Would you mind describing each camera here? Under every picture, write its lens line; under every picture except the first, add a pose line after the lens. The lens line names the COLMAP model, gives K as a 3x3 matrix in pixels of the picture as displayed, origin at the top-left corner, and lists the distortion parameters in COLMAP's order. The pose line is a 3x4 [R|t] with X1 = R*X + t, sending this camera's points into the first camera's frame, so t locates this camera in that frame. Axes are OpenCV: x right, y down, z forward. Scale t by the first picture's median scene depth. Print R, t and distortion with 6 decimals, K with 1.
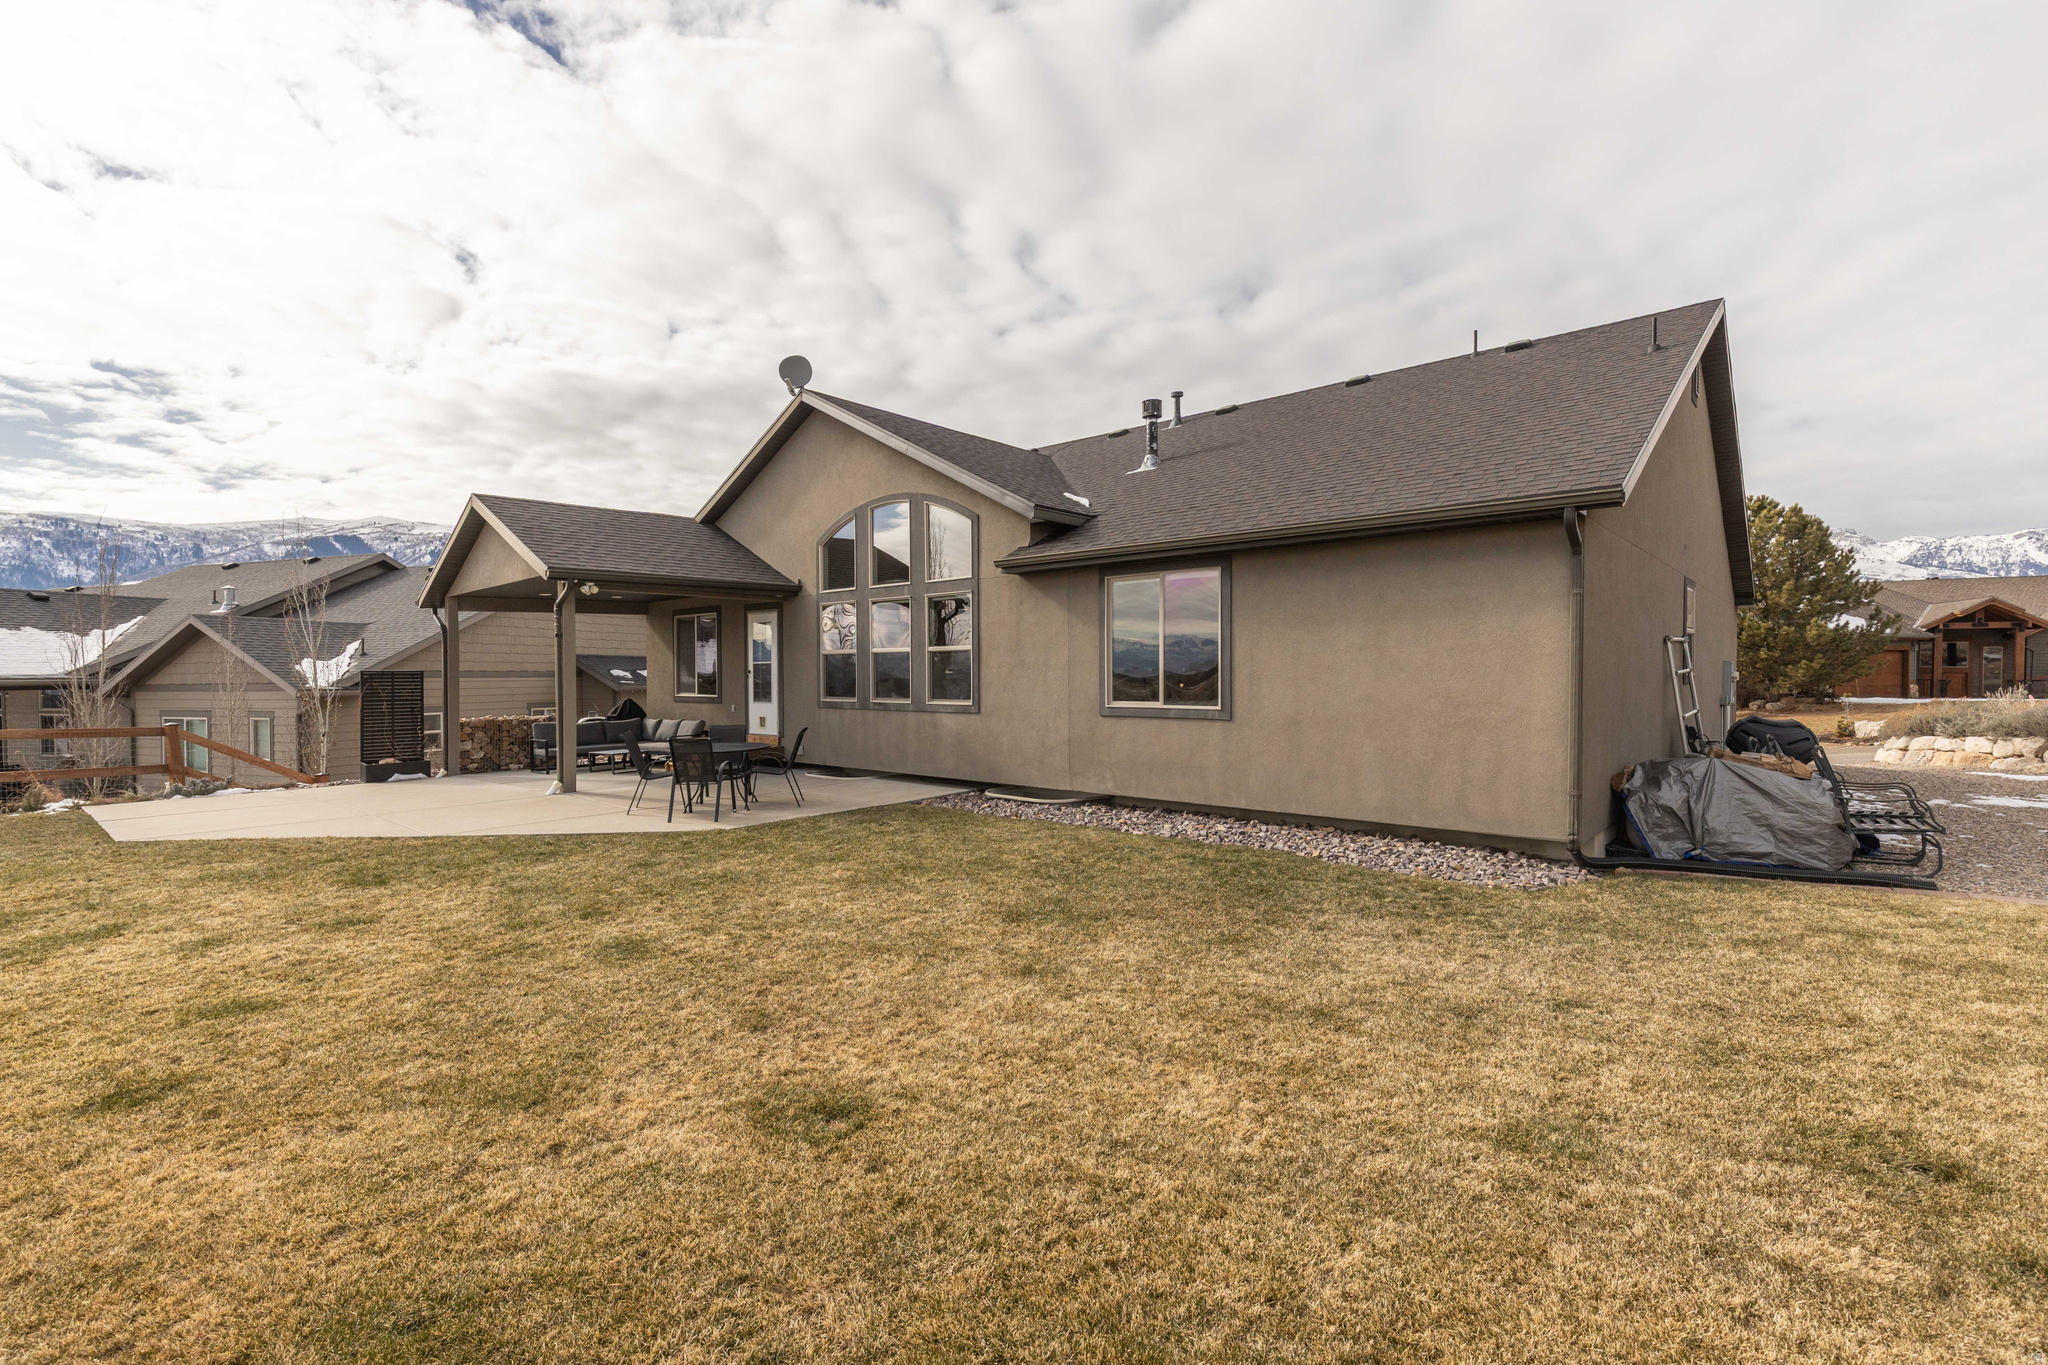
lens RADIAL K [[932.8, 0, 959.4], [0, 932.8, 702.4], [0, 0, 1]] dist [0.003016, -0.000498]
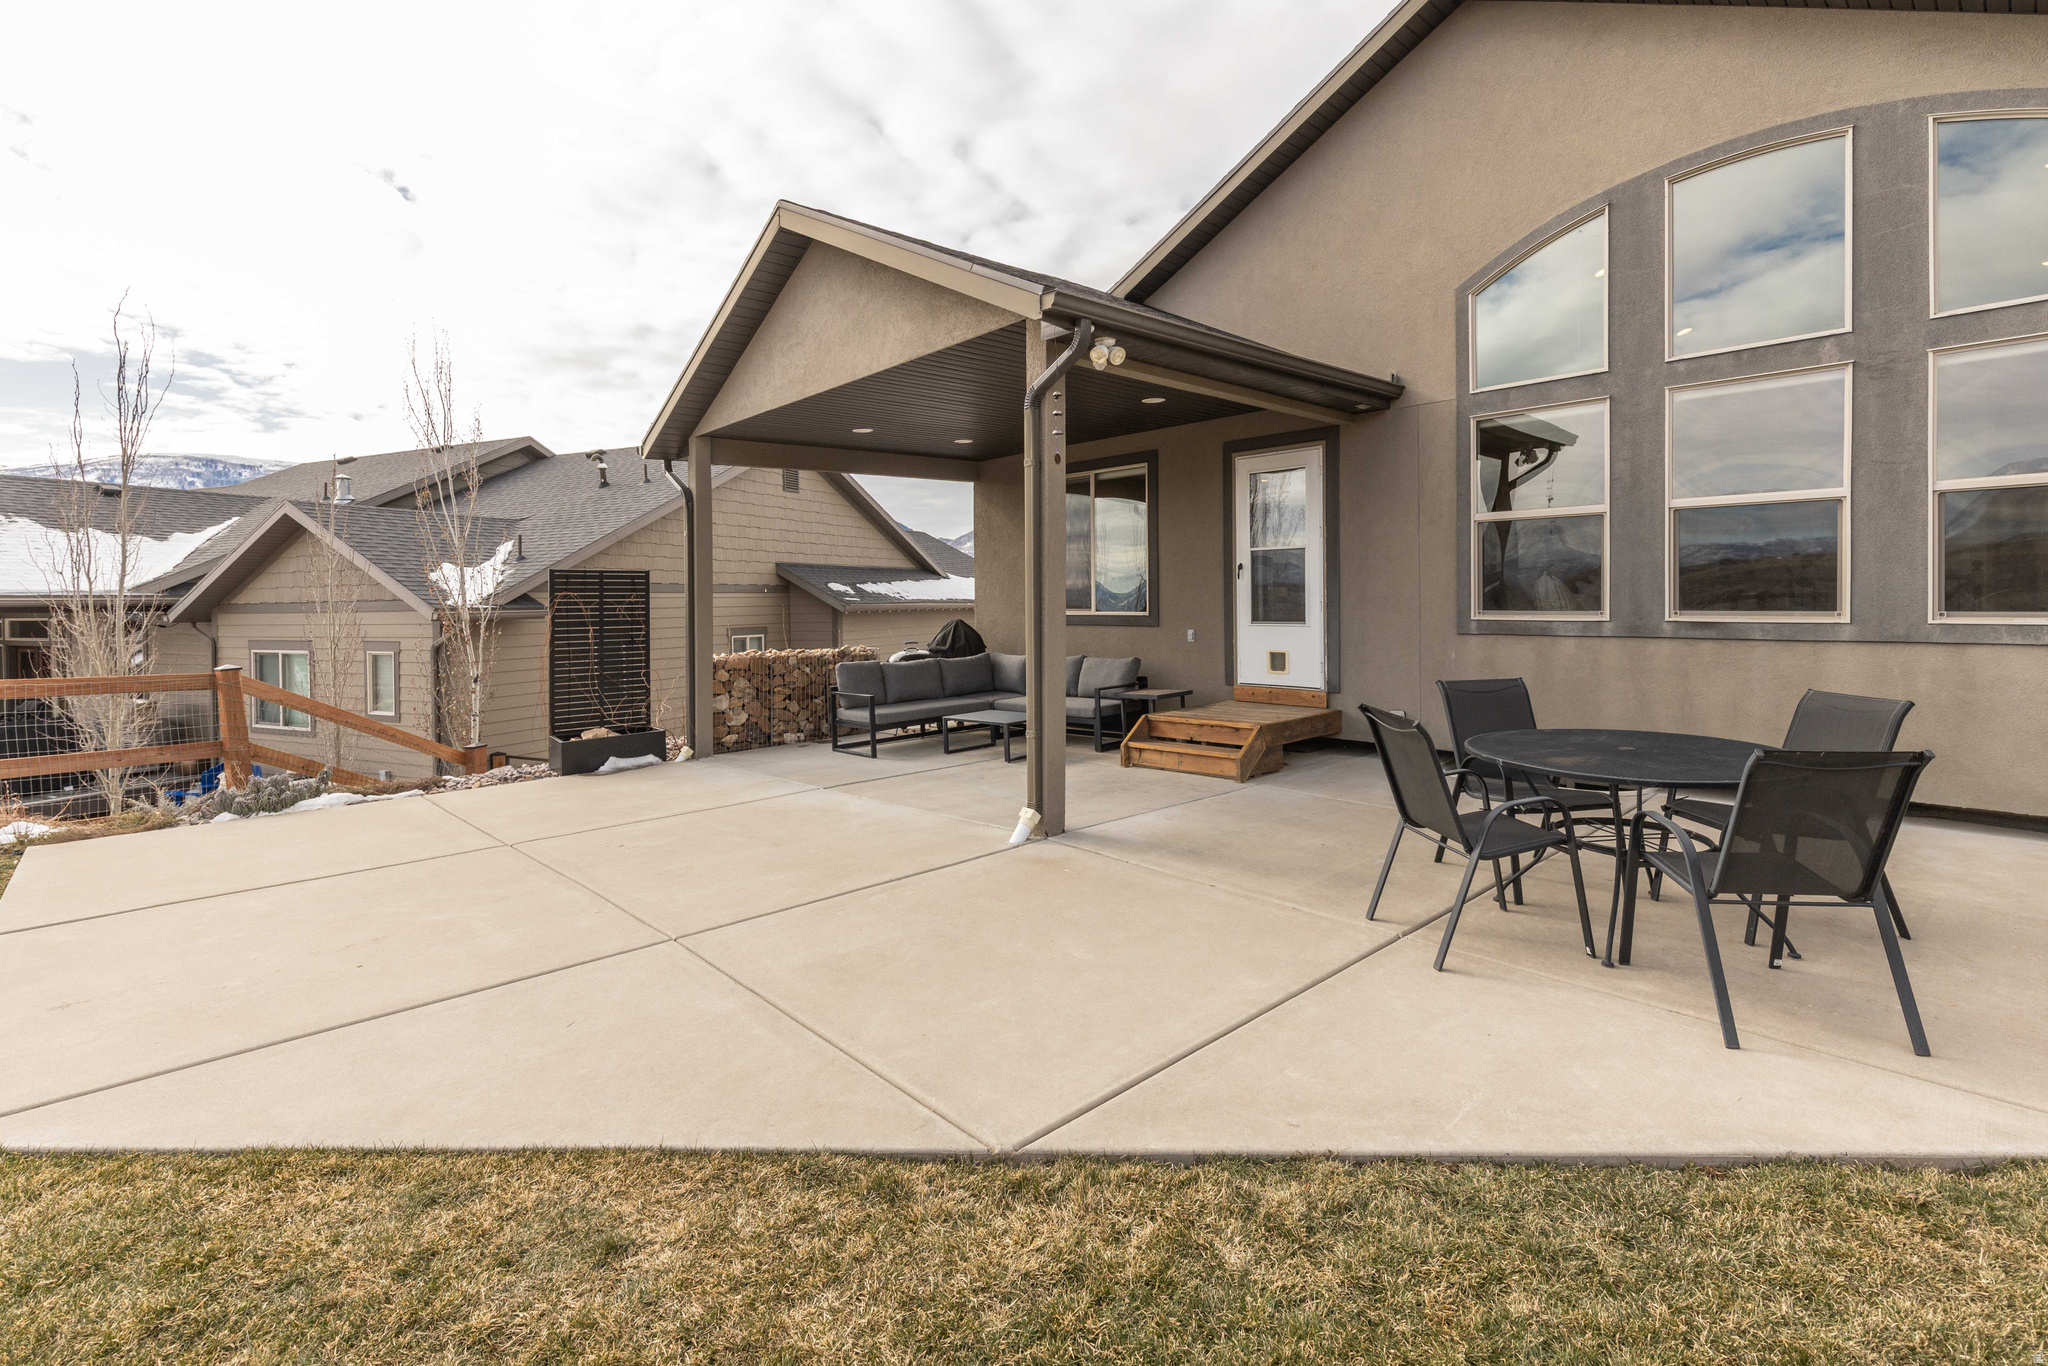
lens RADIAL K [[932.8, 0, 949.1], [0, 932.8, 623.0], [0, 0, 1]] dist [0.003016, -0.000498]
pose [[0.995163, -0.004782, -0.098118, -0.326844], [0.004350, 0.999980, -0.004617, 0.000886], [0.098138, 0.004168, 0.995164, 0.440387]]
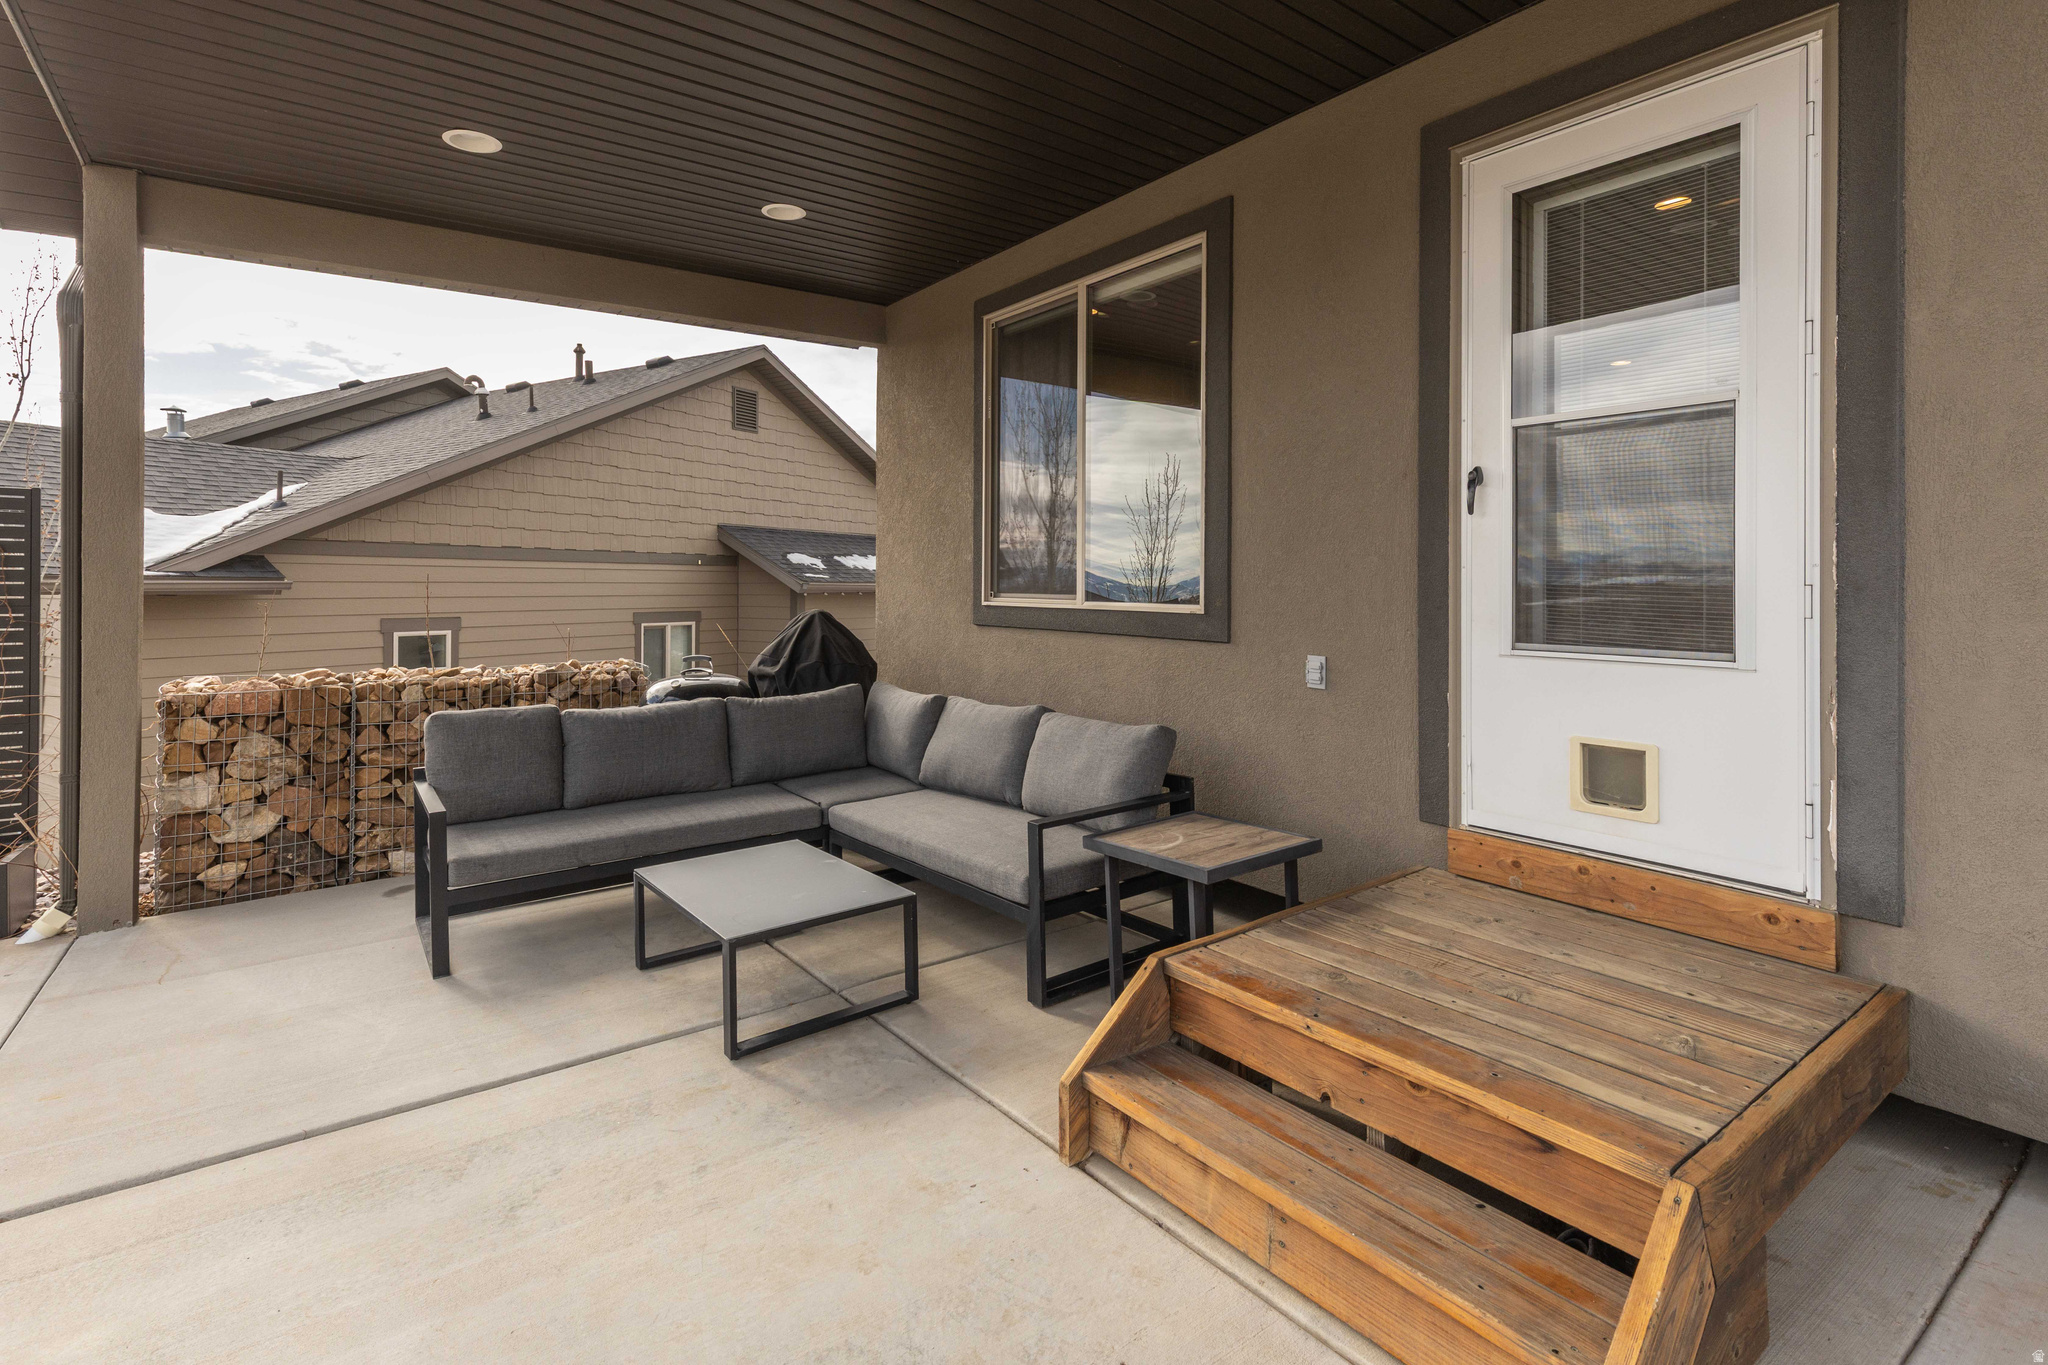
lens RADIAL K [[932.8, 0, 929.7], [0, 932.8, 581.2], [0, 0, 1]] dist [0.003016, -0.000498]
pose [[0.975555, 0.010510, -0.219505, -0.277270], [-0.017786, 0.999355, -0.031198, -0.005531], [0.219035, 0.034339, 0.975113, 0.780027]]
